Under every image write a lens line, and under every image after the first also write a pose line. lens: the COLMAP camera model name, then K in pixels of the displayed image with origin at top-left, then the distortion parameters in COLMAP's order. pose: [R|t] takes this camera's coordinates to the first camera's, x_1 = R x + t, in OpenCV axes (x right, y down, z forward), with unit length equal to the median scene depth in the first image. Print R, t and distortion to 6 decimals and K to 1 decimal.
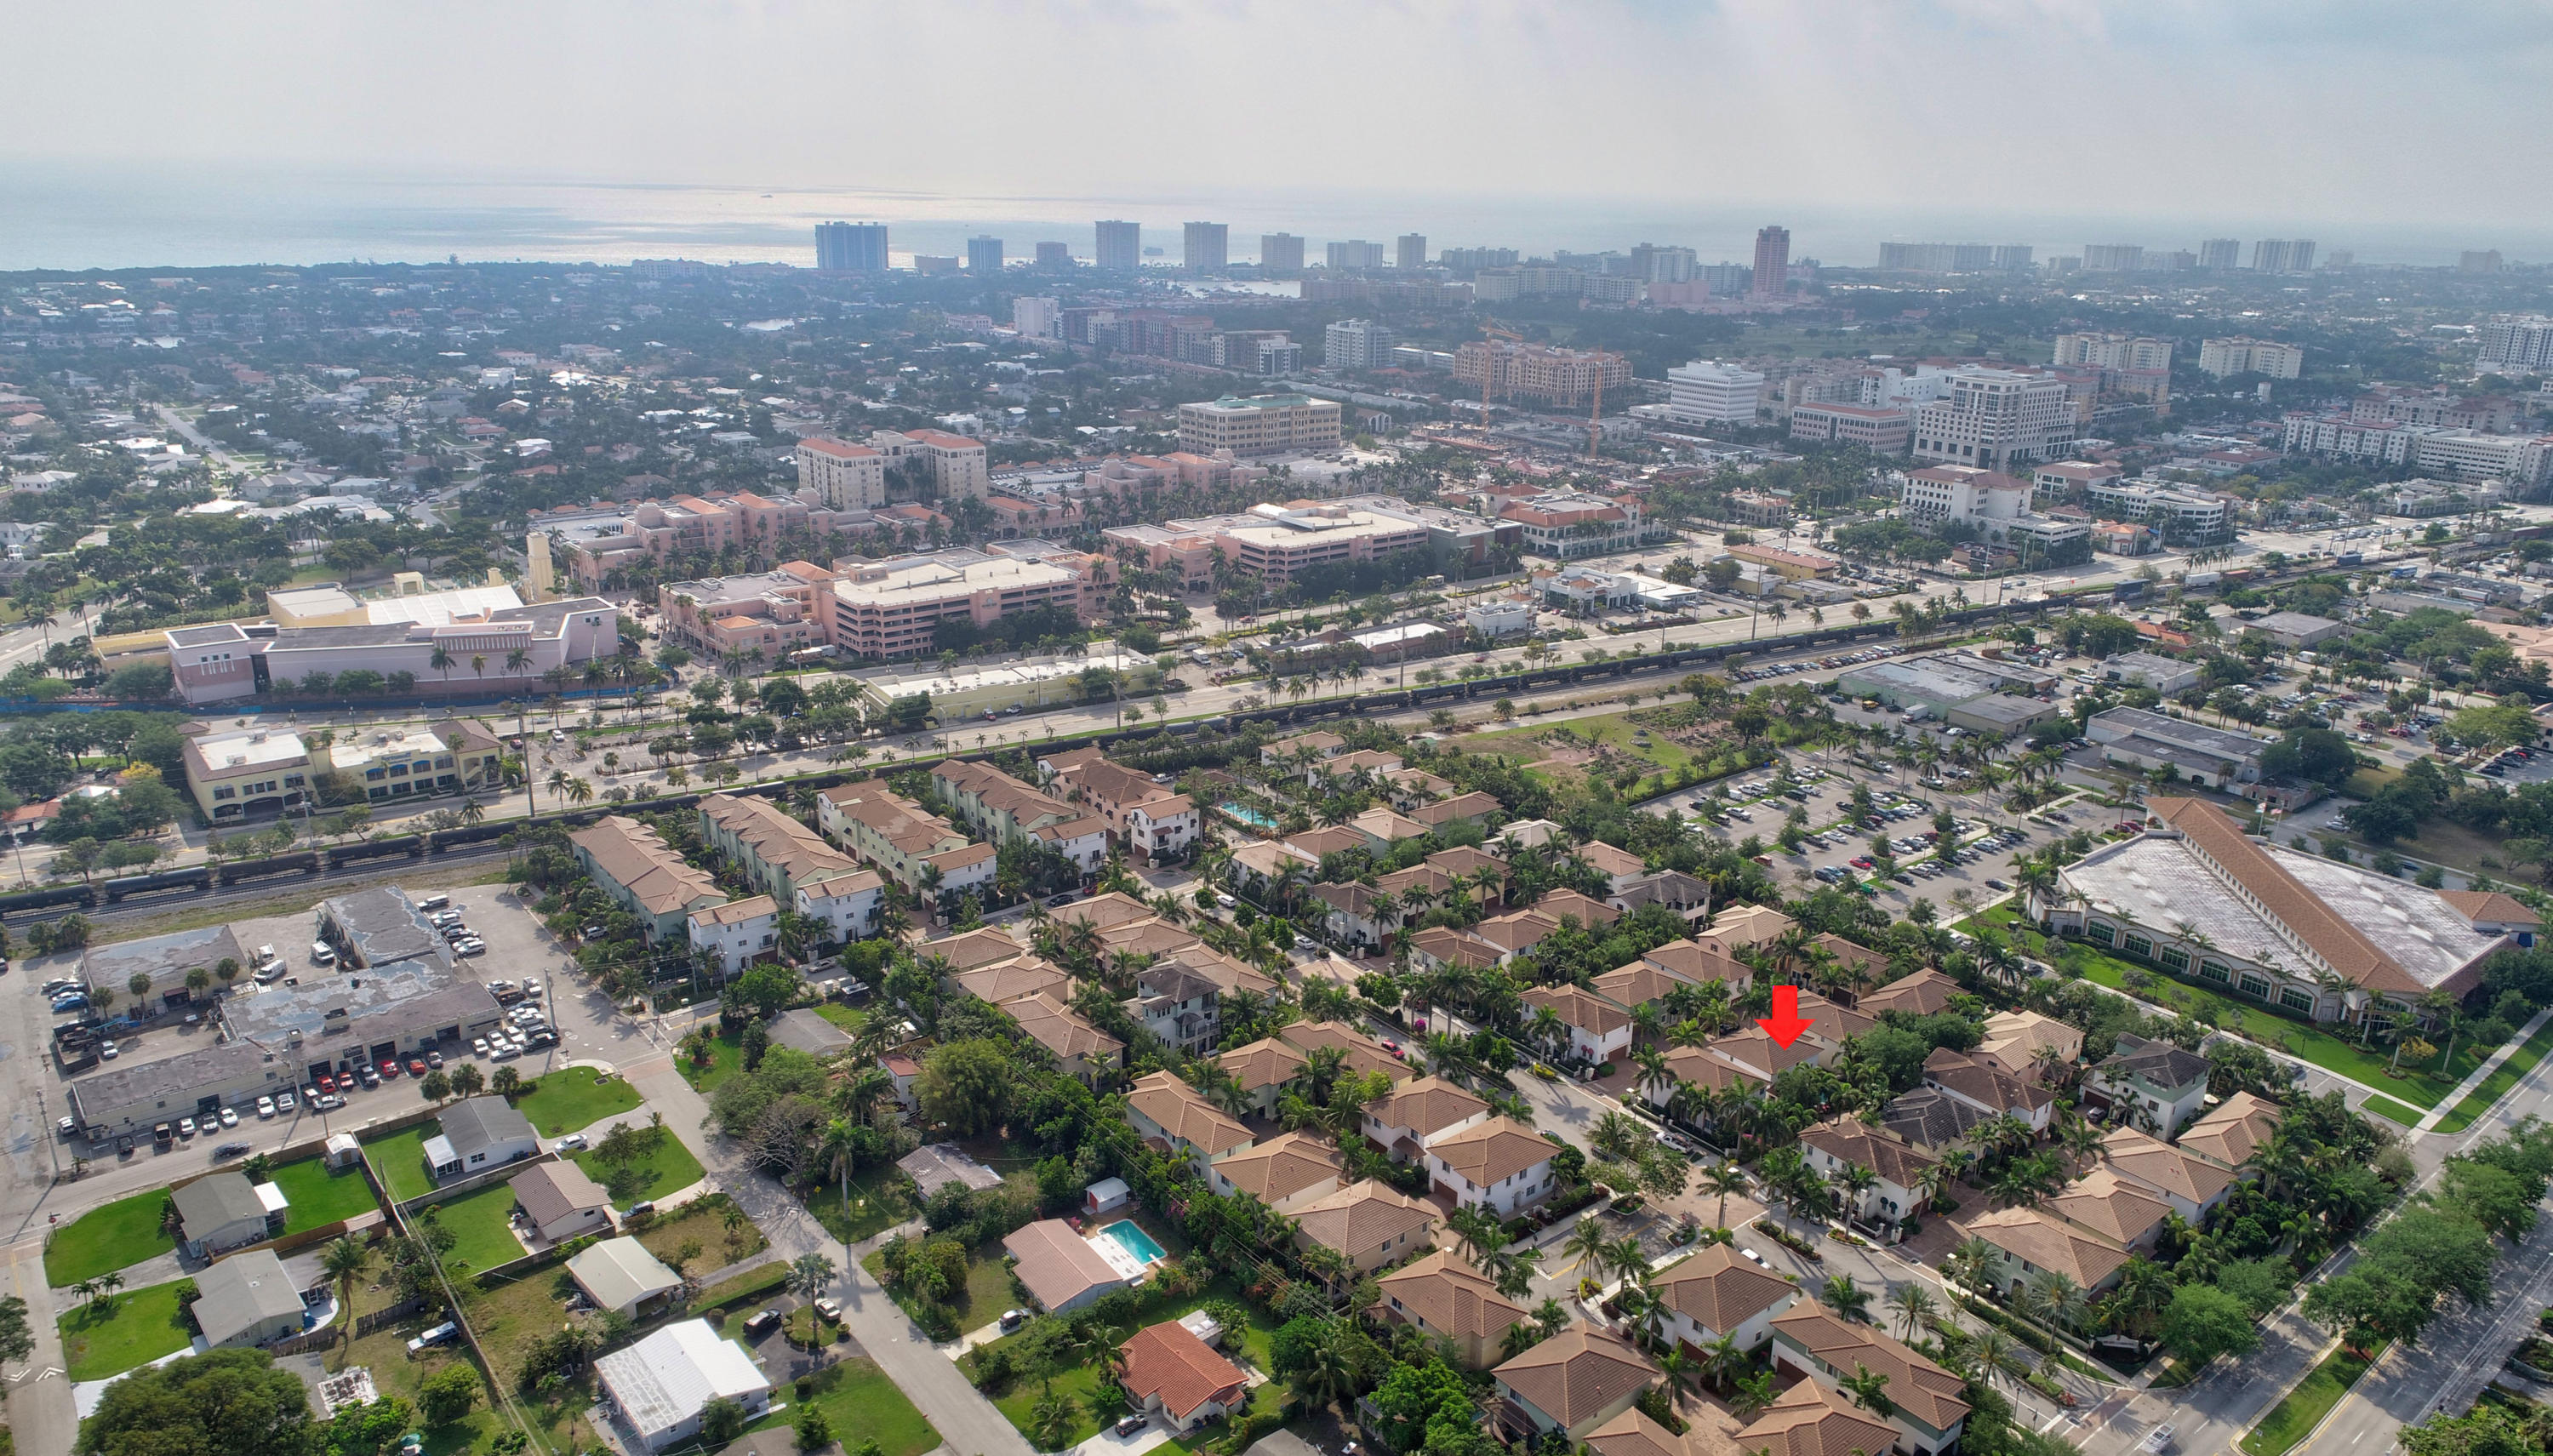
lens RADIAL K [[1748.2, 0, 1271.0], [0, 1748.2, 741.5], [0, 0, 1]] dist [-0.000638, 0.003582]
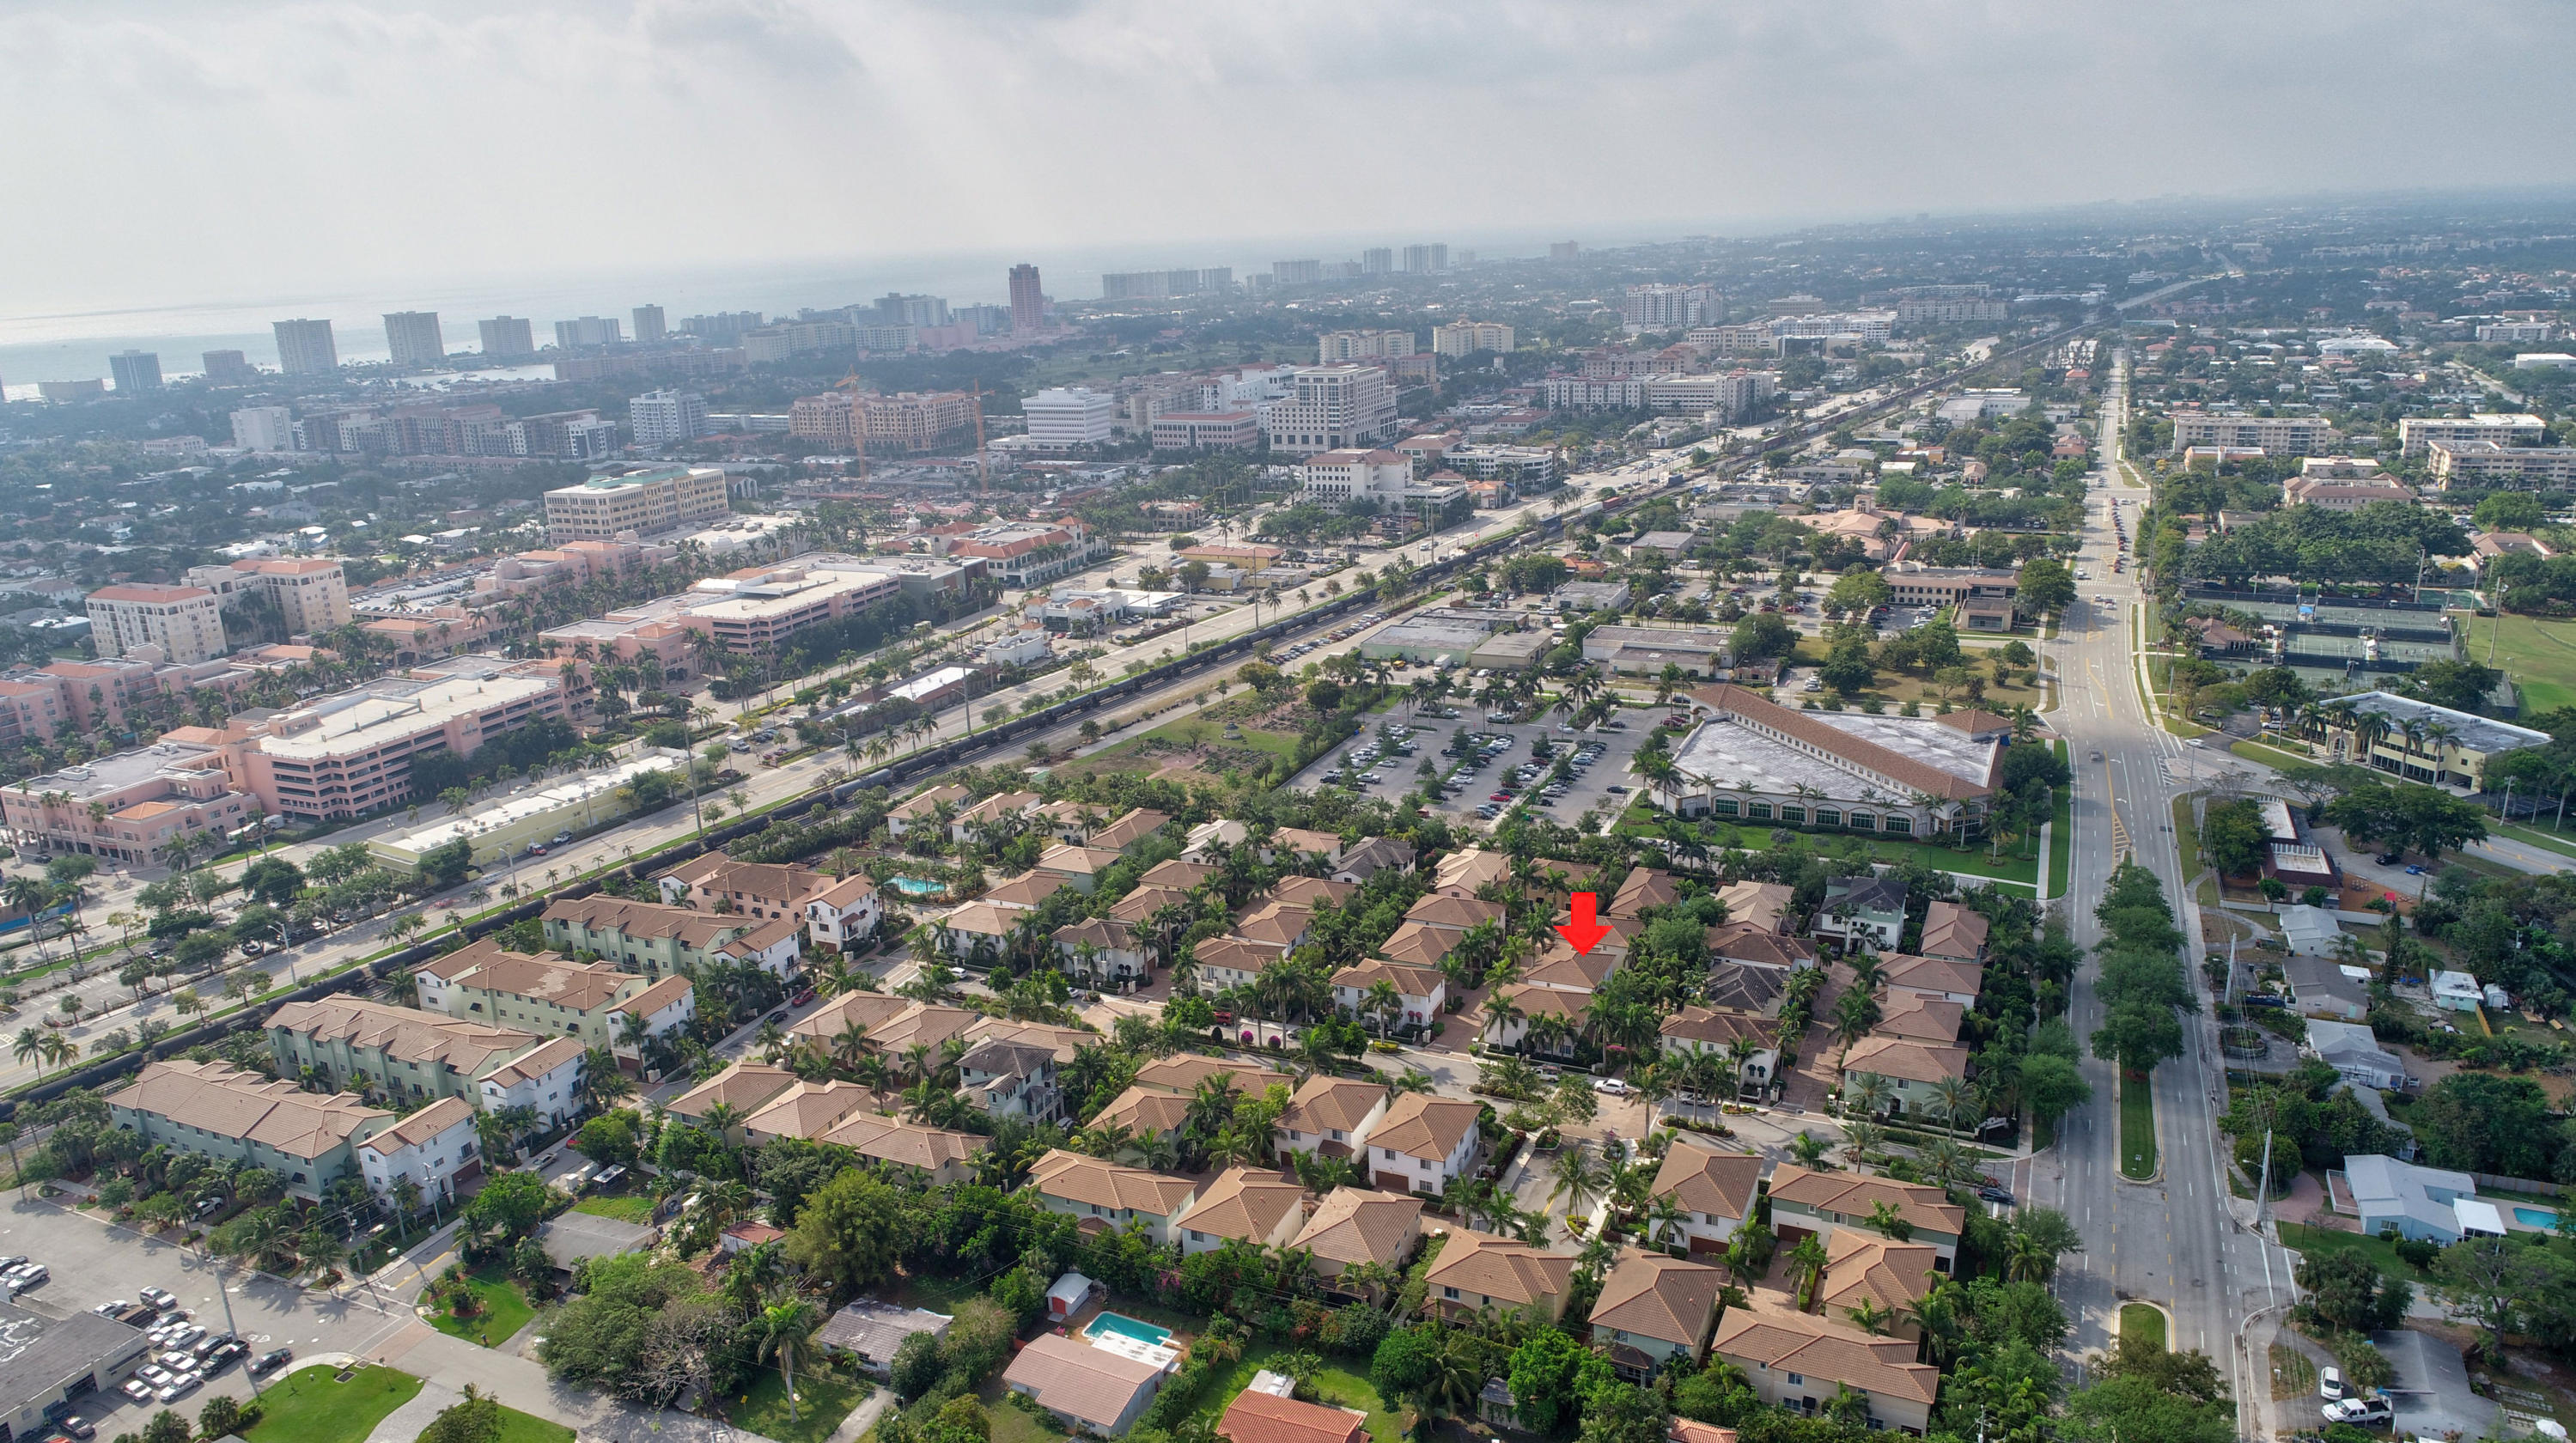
lens RADIAL K [[1741.6, 0, 1305.9], [0, 1741.6, 703.2], [0, 0, 1]] dist [-0.001507, 0.000815]
pose [[0.892693, -0.183479, 0.411625, -0.170272], [0.203343, 0.979097, -0.004565, -0.005097], [-0.402183, 0.087776, 0.911342, 0.063367]]
